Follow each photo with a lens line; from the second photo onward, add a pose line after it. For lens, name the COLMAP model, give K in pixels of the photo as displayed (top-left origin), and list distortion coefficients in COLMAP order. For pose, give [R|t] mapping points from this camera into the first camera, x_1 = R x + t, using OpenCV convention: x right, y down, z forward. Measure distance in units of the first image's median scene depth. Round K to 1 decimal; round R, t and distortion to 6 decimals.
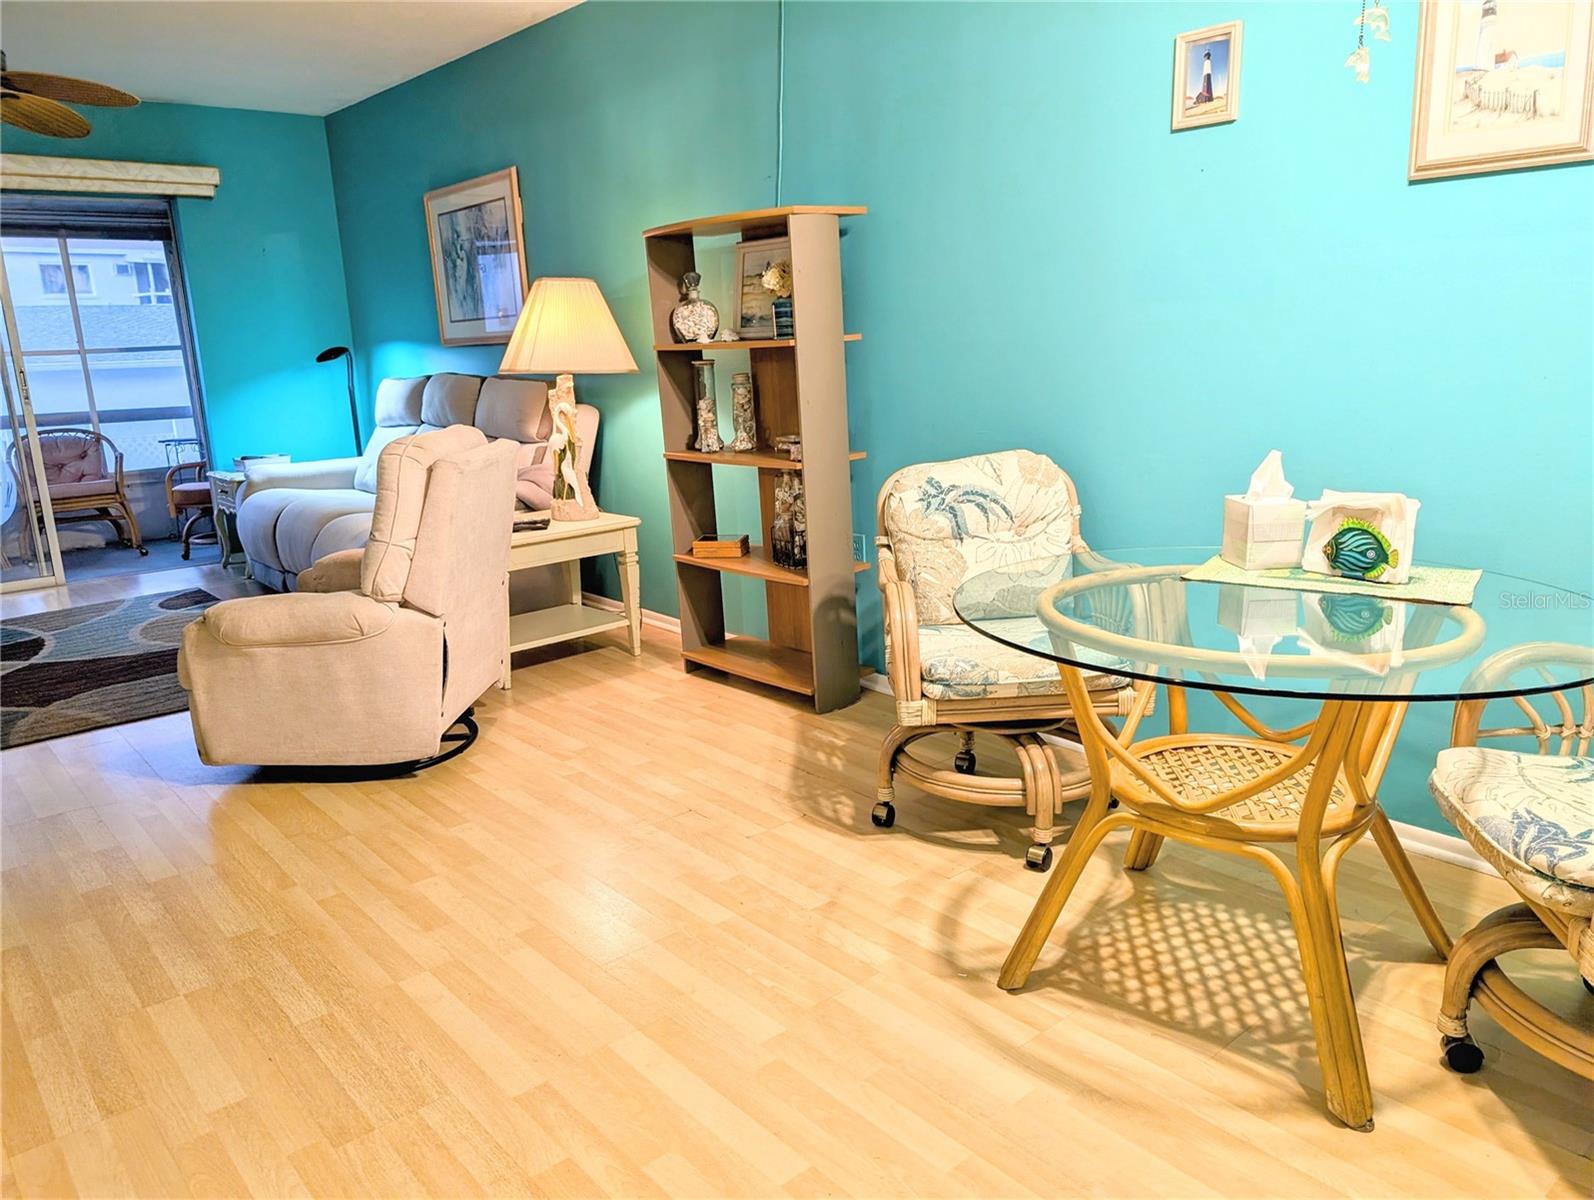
lens RADIAL K [[1144.0, 0, 777.2], [0, 1144.0, 606.6], [0, 0, 1]] dist [0.034211, -0.035581]
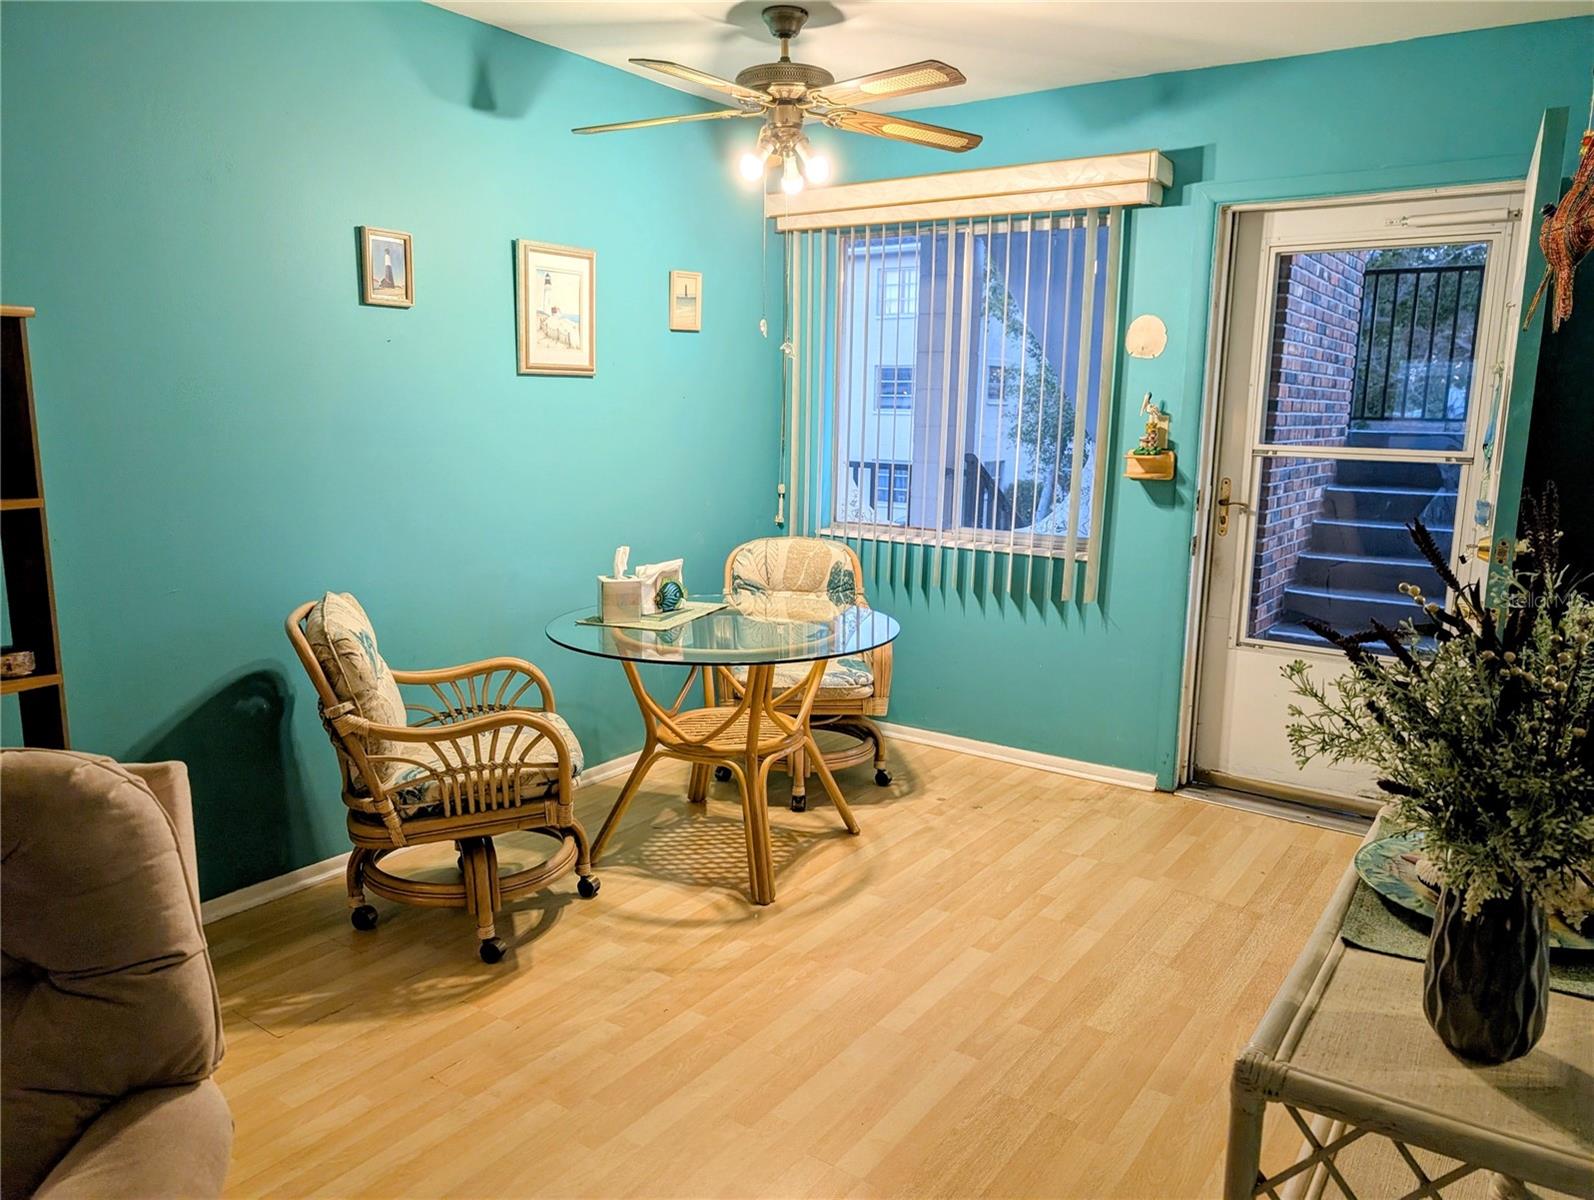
lens RADIAL K [[1149.4, 0, 800.2], [0, 1149.4, 618.8], [0, 0, 1]] dist [0.012210, -0.003714]
pose [[-0.253746, -0.157355, 0.954386, -0.809700], [0.215069, 0.952802, 0.214276, -0.230430], [-0.943058, 0.259631, -0.207928, 0.792394]]
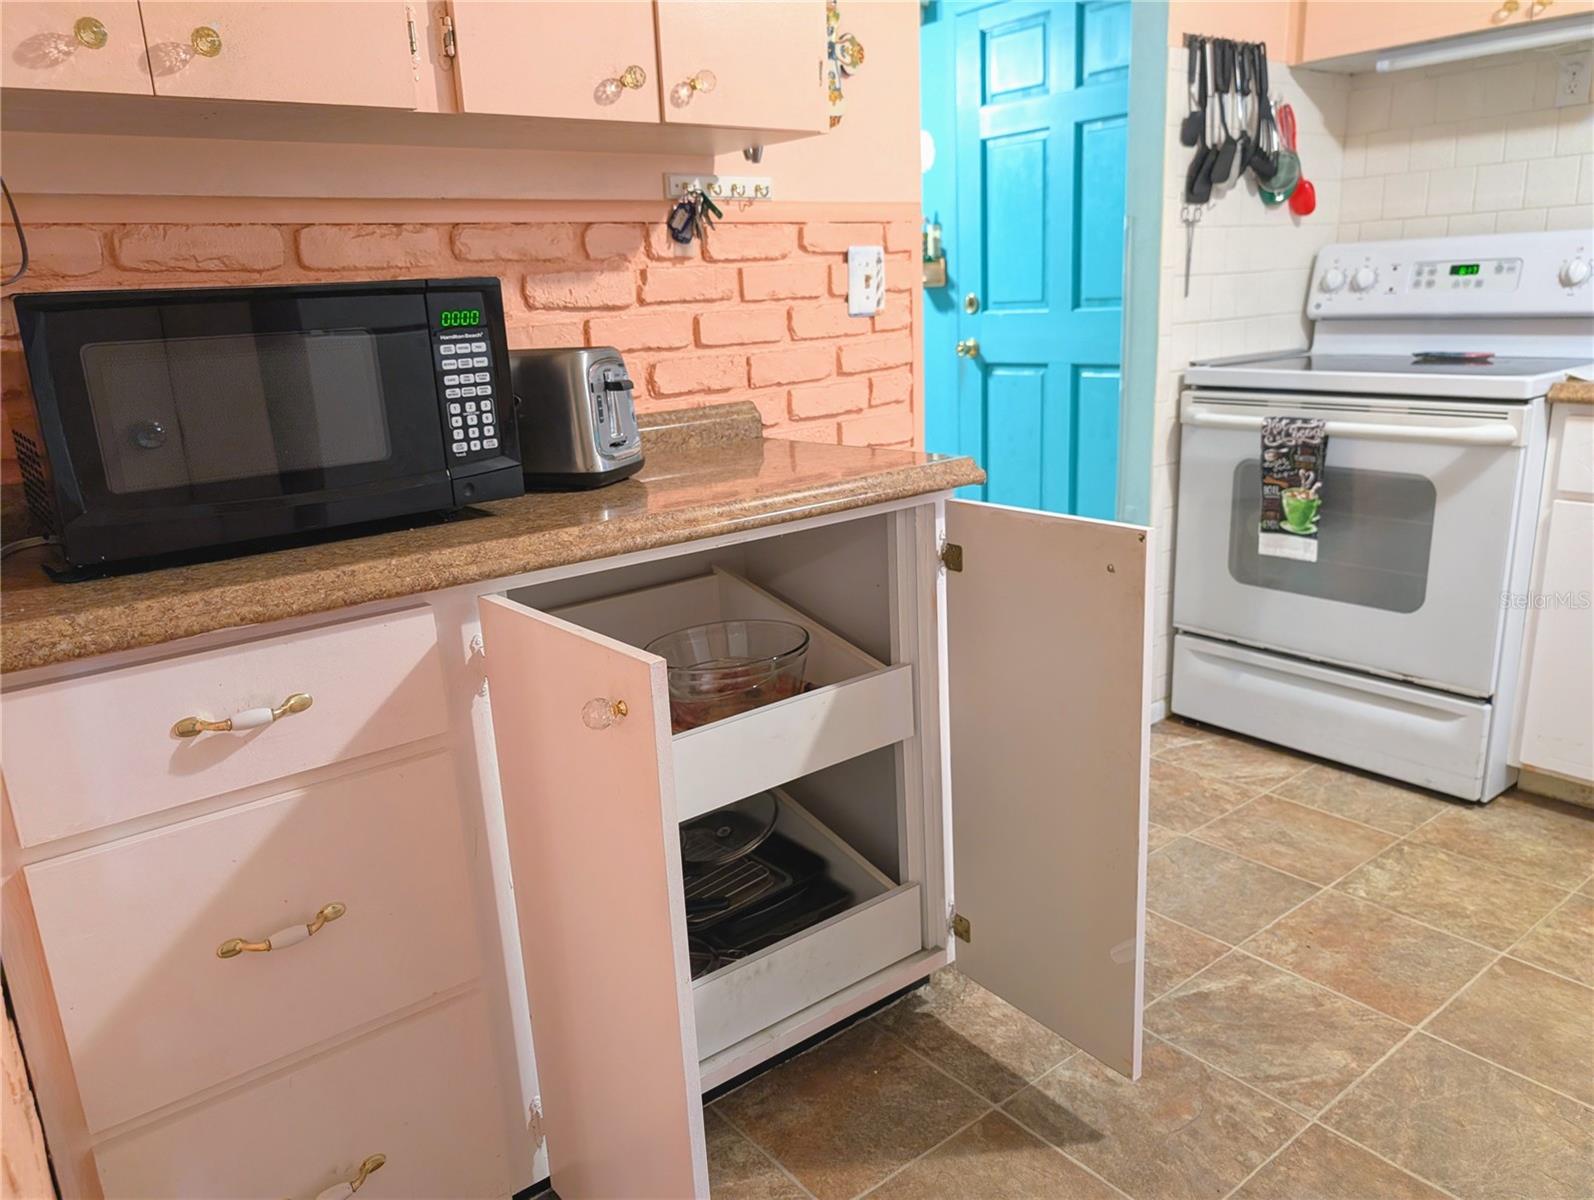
lens RADIAL K [[1170.7, 0, 796.3], [0, 1170.7, 616.9], [0, 0, 1]] dist [0.021629, -0.012197]
pose [[0.041841, -0.242163, 0.969333, -1.126375], [0.278872, 0.934456, 0.221412, -0.009065], [-0.959416, 0.261056, 0.106631, 0.232391]]
